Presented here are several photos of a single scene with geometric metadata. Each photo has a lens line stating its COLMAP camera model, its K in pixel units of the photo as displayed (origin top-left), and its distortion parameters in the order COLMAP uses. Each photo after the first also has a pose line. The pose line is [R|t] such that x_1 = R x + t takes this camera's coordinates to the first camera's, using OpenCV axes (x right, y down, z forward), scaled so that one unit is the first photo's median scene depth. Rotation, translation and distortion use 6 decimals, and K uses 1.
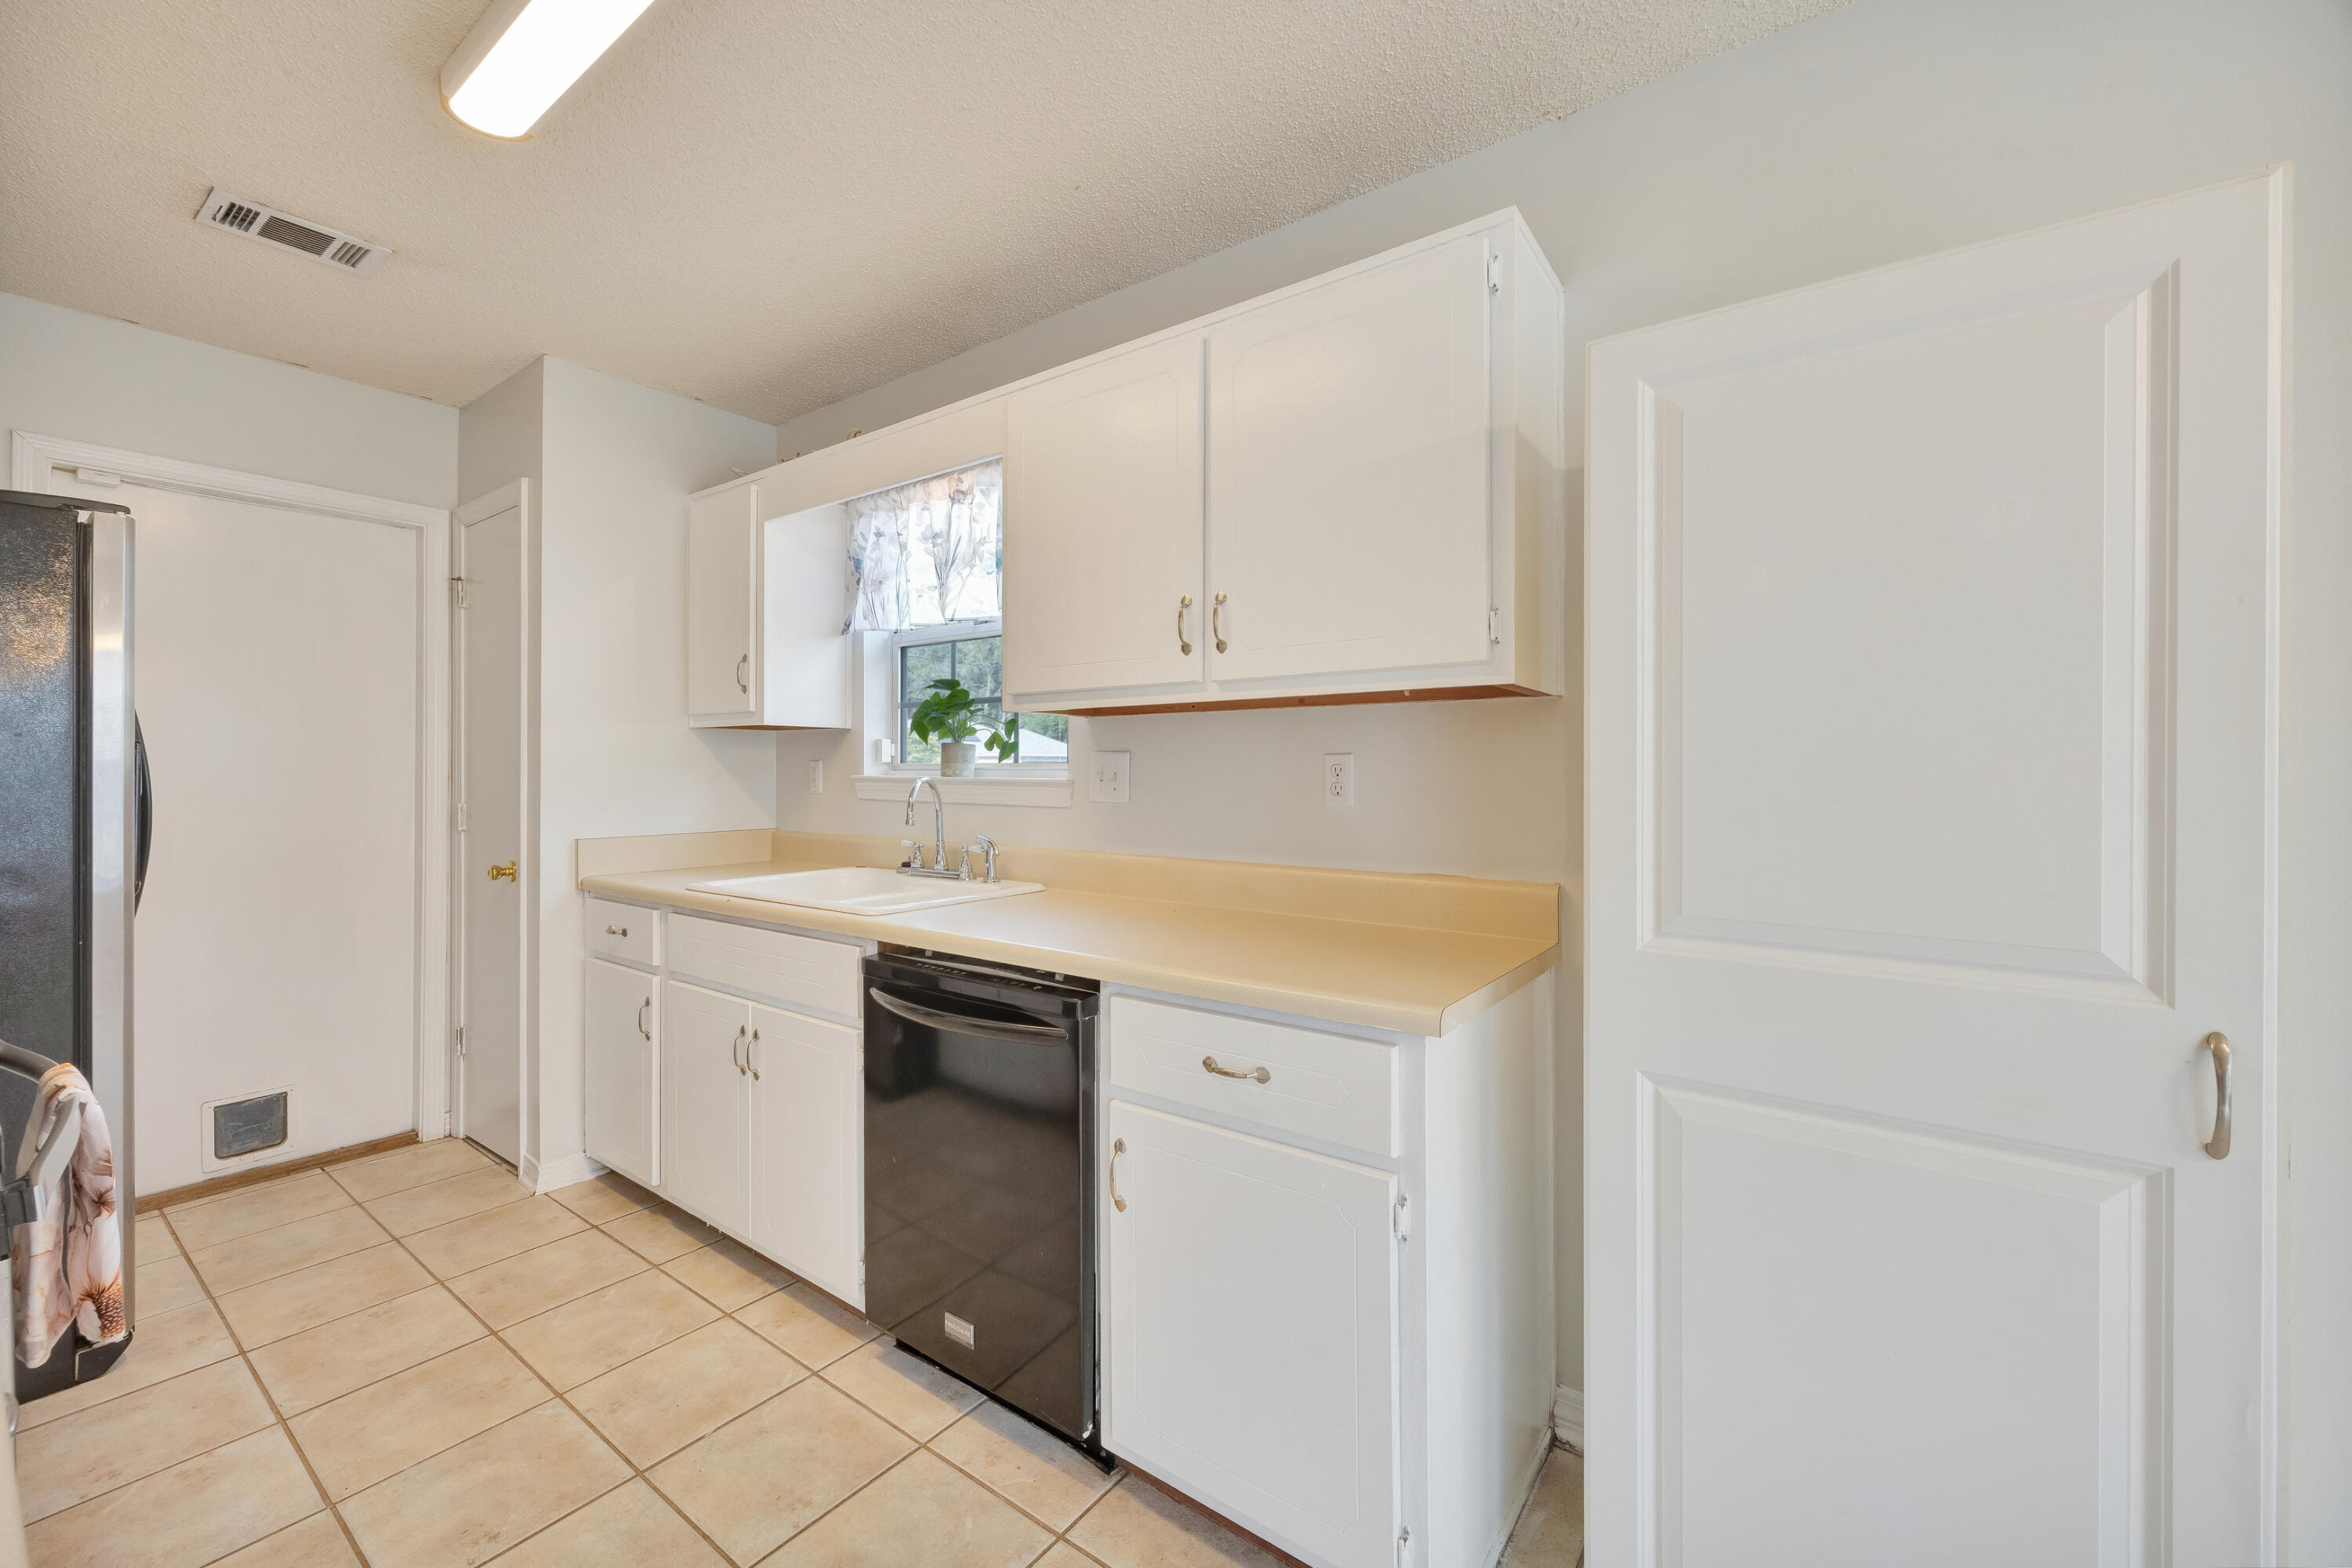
lens RADIAL K [[951.8, 0, 1167.5], [0, 951.8, 775.2], [0, 0, 1]] dist [-0.001536, 0.000789]
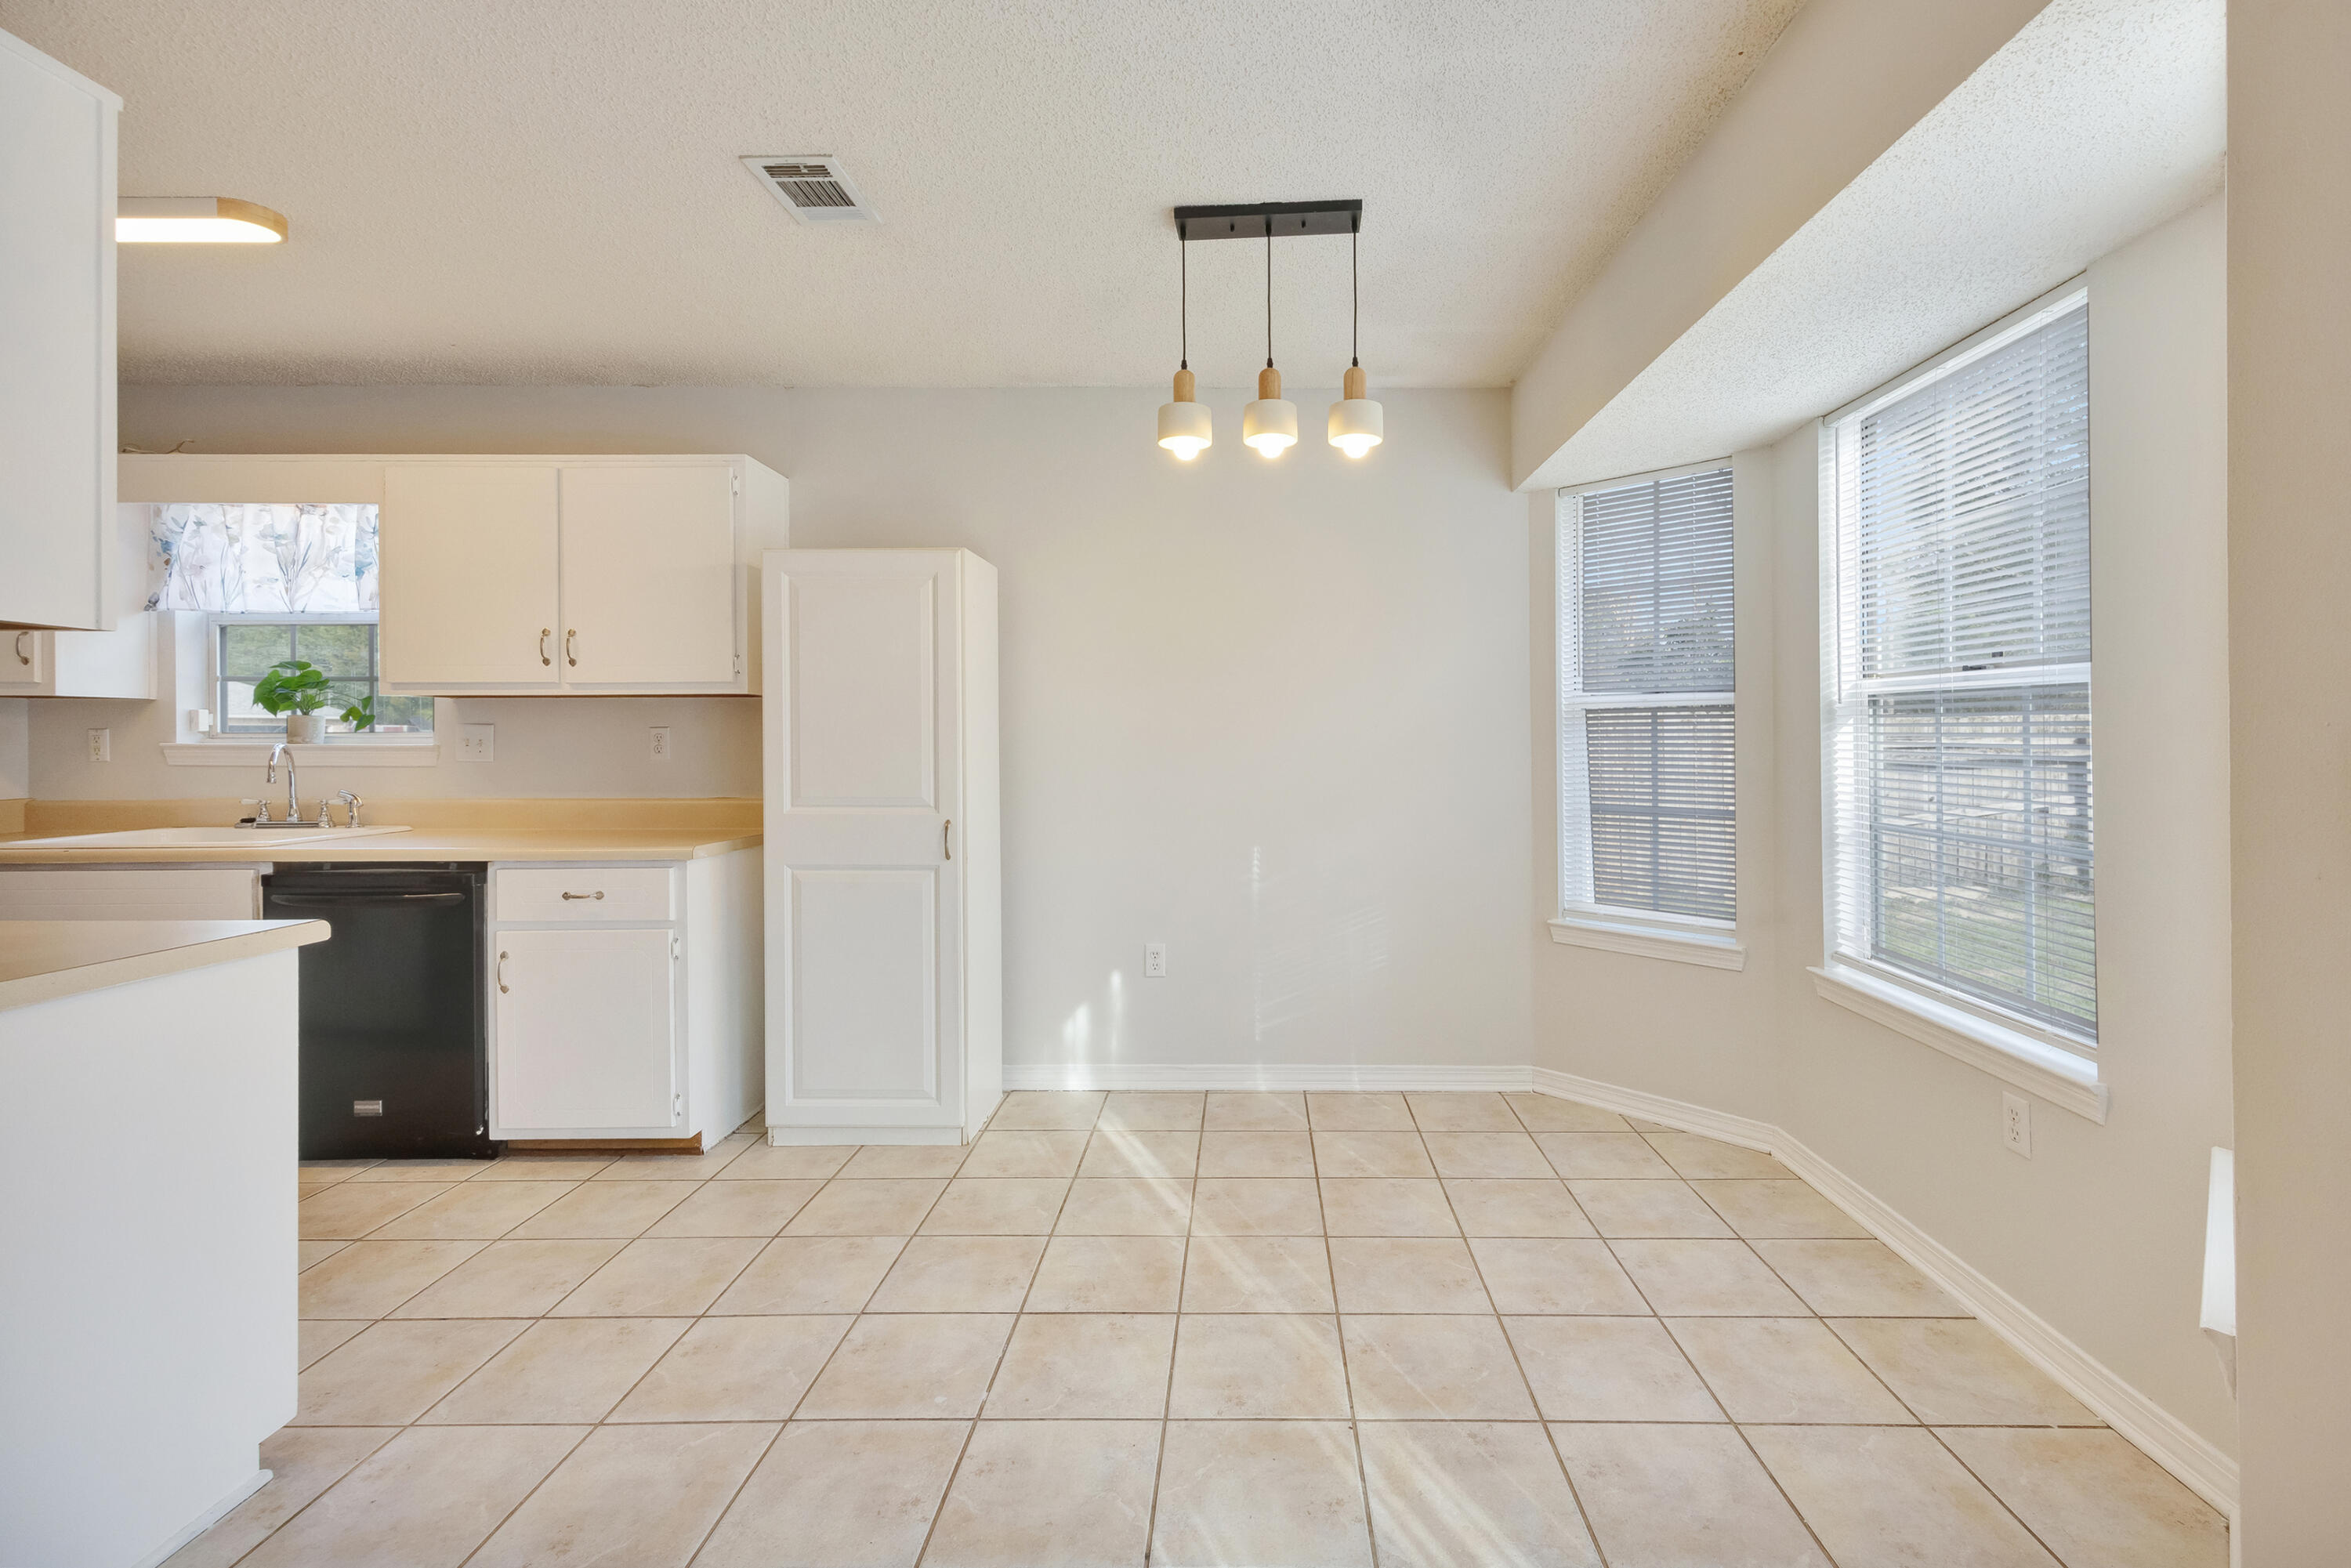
lens RADIAL K [[951.3, 0, 1196.3], [0, 951.3, 742.4], [0, 0, 1]] dist [-0.001536, 0.000789]
pose [[0.804808, -0.004613, 0.593518, -0.034315], [0.005004, 0.999987, 0.000986, 0.004378], [-0.593515, 0.002176, 0.804820, -0.635838]]
